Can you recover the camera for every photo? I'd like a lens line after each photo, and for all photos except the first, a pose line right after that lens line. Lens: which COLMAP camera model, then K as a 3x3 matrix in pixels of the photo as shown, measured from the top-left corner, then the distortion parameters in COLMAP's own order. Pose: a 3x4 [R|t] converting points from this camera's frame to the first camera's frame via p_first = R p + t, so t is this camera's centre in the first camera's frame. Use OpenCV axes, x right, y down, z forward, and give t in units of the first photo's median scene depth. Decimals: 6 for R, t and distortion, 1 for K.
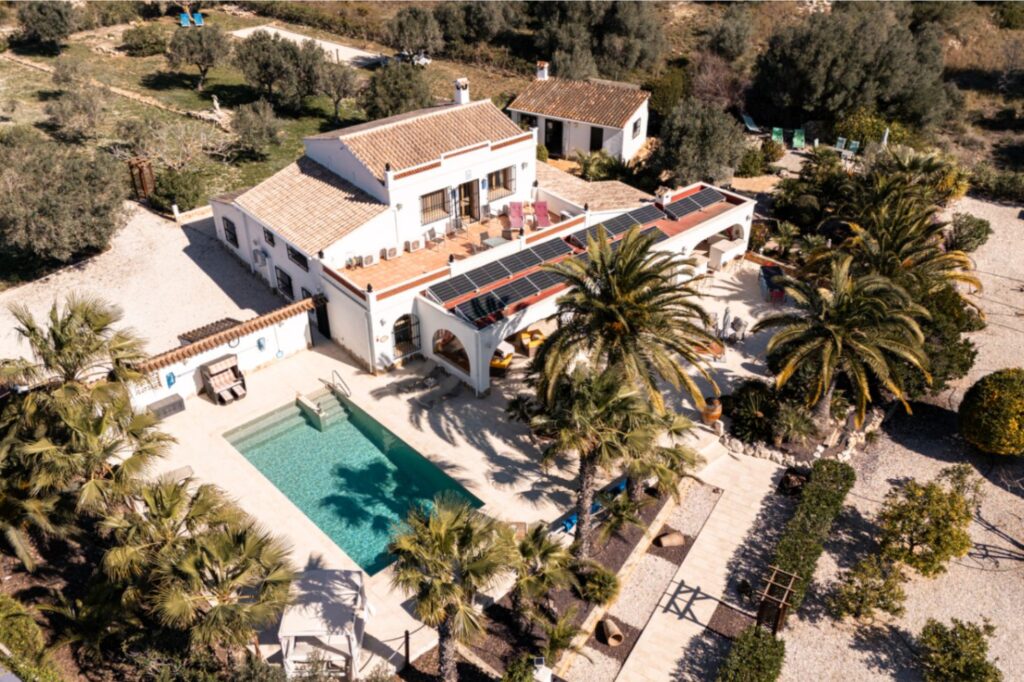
lens RADIAL K [[845.2, 0, 539.0], [0, 845.2, 340.9], [0, 0, 1]] dist [0.038598, -0.011065]
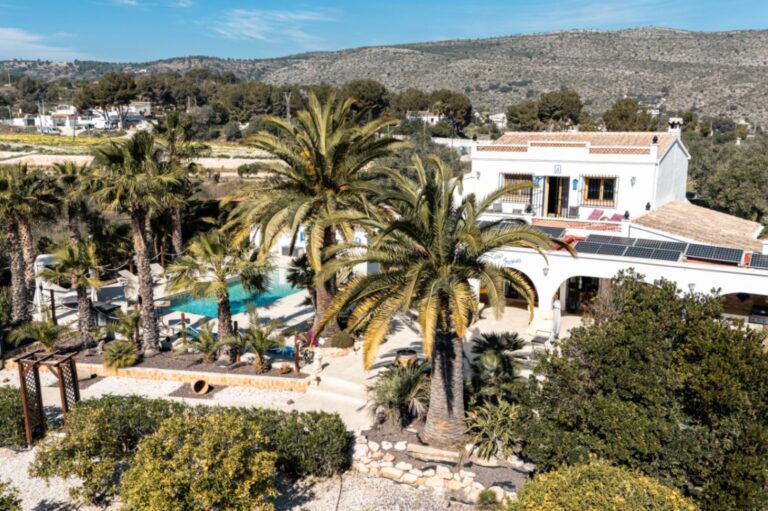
lens RADIAL K [[633.9, 0, 404.3], [0, 633.9, 255.4], [0, 0, 1]] dist [0.038598, -0.011065]
pose [[0.327779, 0.189633, -0.925527, 0.584069], [-0.501690, 0.865048, -0.000434, -0.008506], [0.800543, 0.464469, 0.378682, 0.583046]]
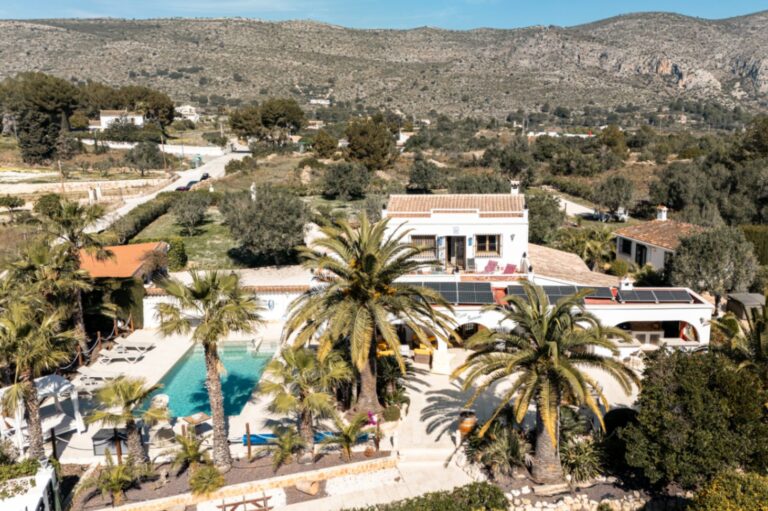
lens RADIAL K [[622.5, 0, 416.7], [0, 622.5, 256.1], [0, 0, 1]] dist [0.007108, -0.008695]
pose [[0.749841, 0.148118, -0.644825, 0.484389], [-0.349236, 0.916389, -0.195615, 0.048467], [0.561937, 0.371877, 0.738874, 0.260488]]
